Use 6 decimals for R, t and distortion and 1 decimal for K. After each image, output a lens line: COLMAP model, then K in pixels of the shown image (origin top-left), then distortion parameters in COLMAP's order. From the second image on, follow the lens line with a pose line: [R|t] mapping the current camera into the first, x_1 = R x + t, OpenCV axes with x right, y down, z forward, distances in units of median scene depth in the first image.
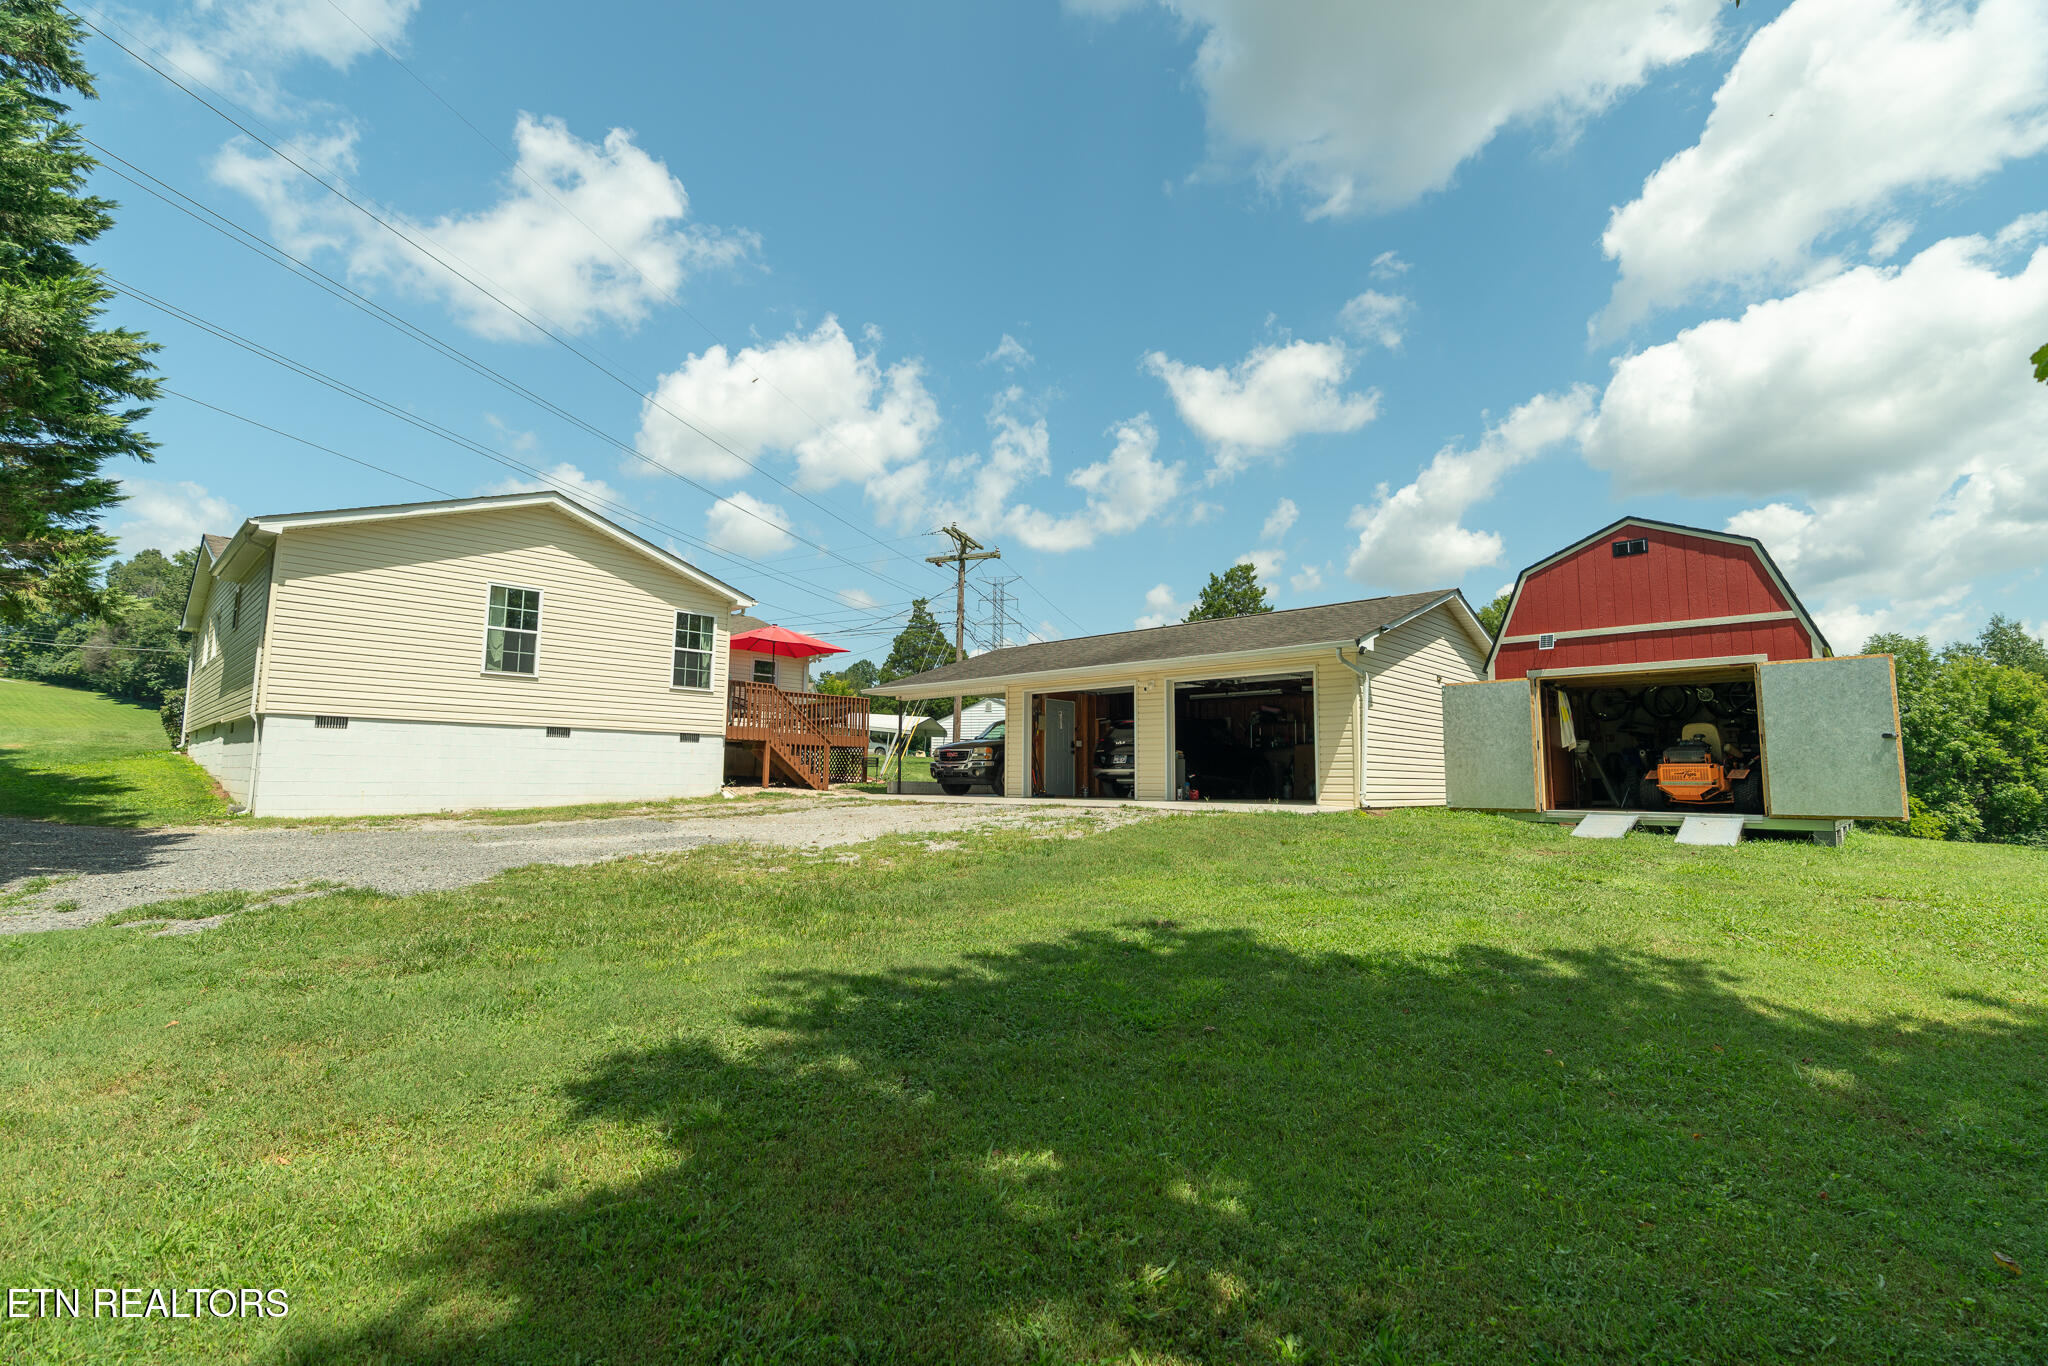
lens RADIAL K [[919.4, 0, 1025.8], [0, 919.4, 687.6], [0, 0, 1]] dist [0.002596, 0.002482]
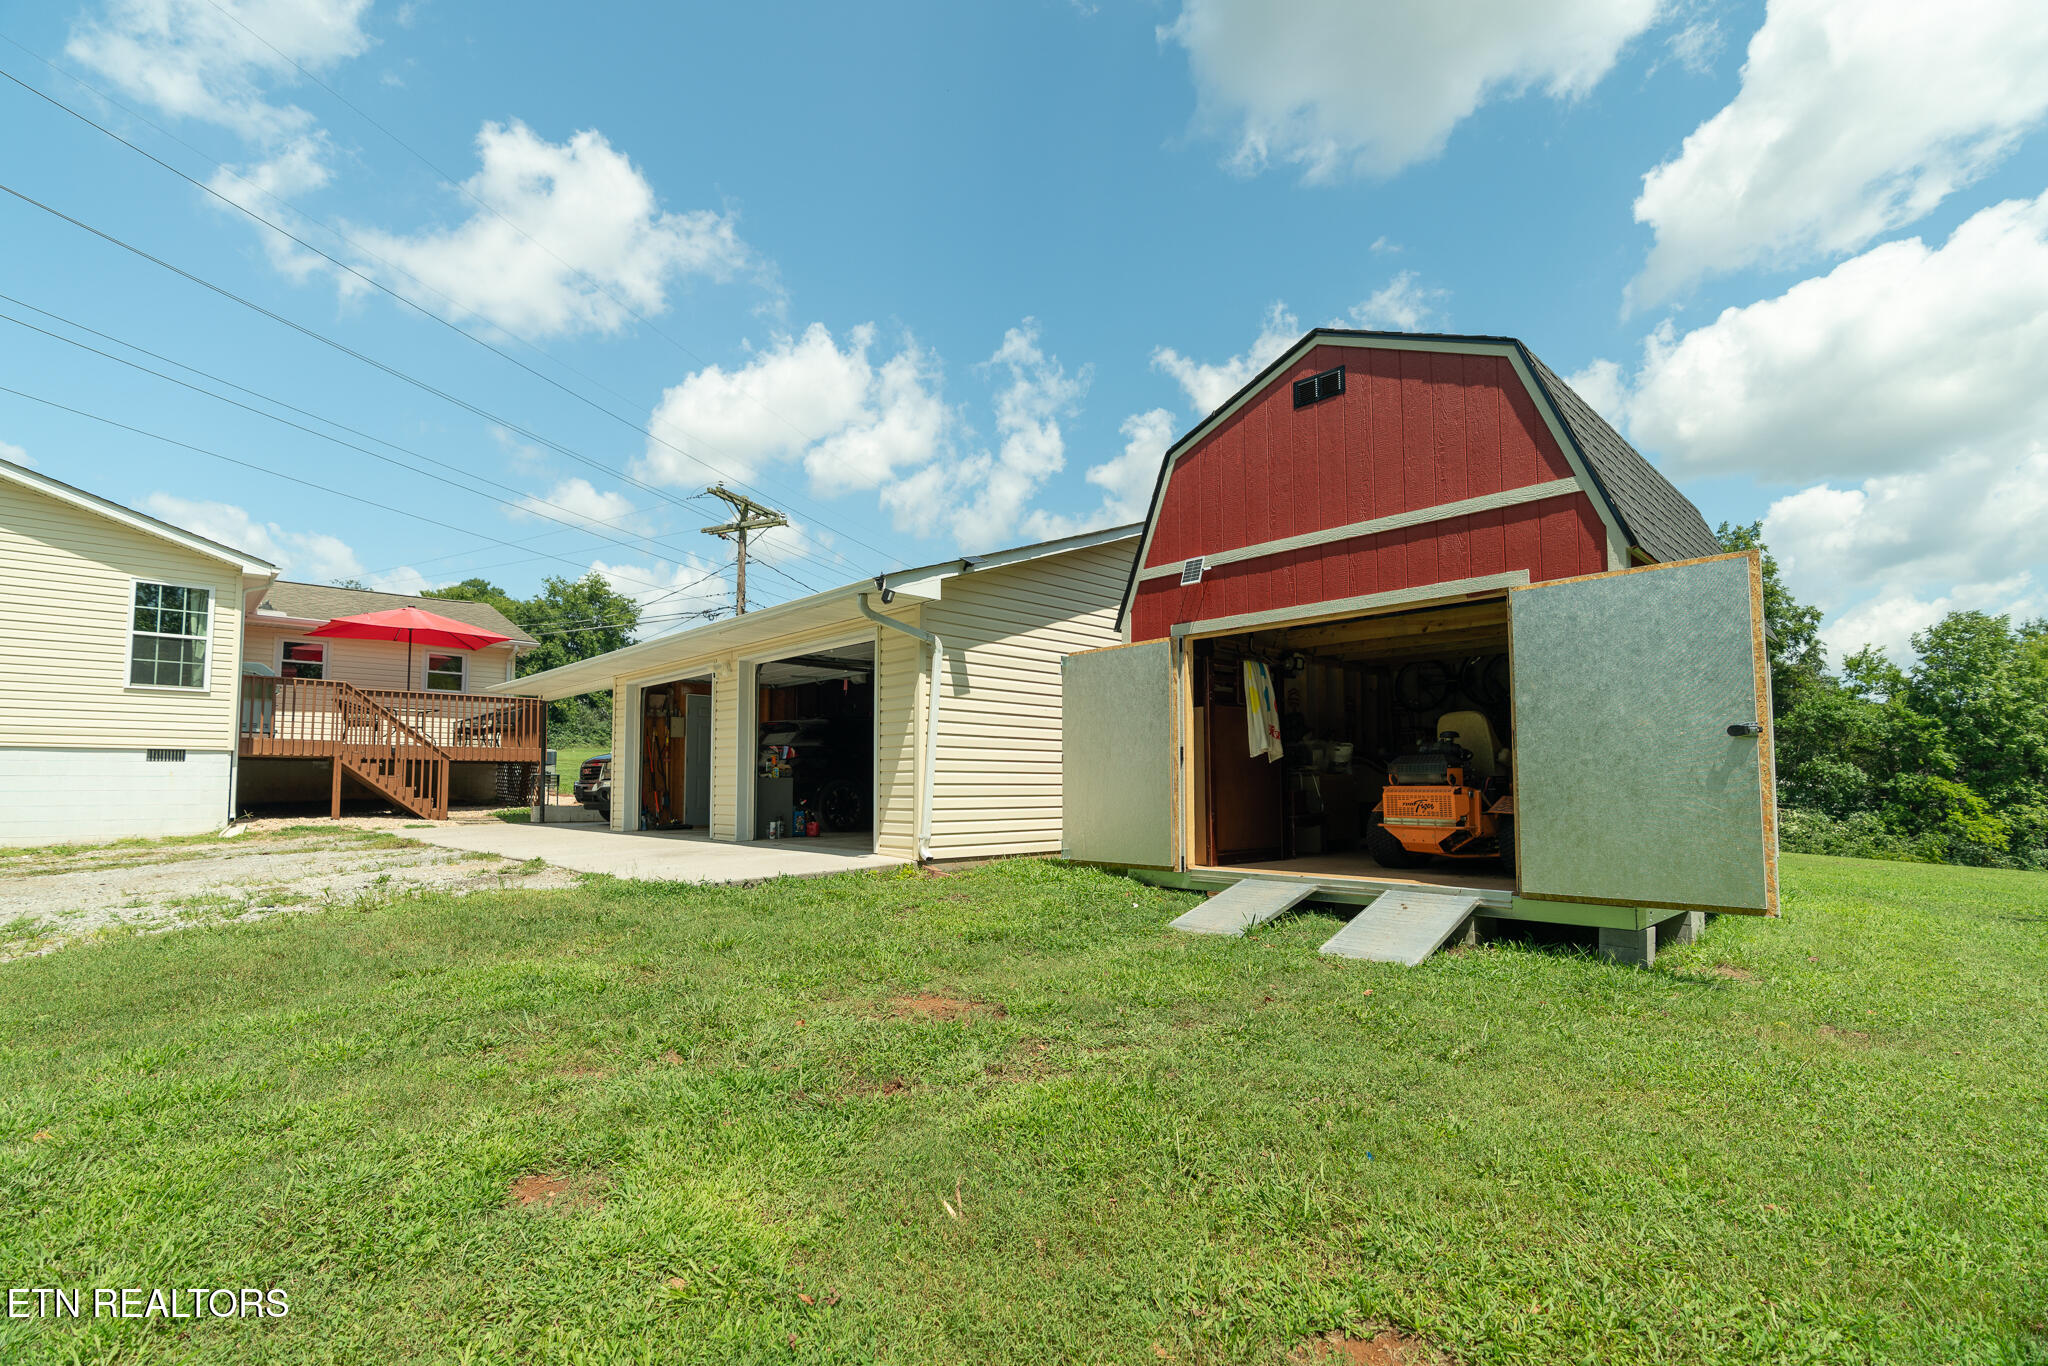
lens RADIAL K [[919.4, 0, 1008.2], [0, 919.4, 693.3], [0, 0, 1]] dist [0.002596, 0.002482]
pose [[0.998567, -0.016833, -0.050795, 0.364531], [0.016917, 0.999856, 0.001224, 0.017076], [0.050767, -0.002081, 0.998708, 0.324390]]
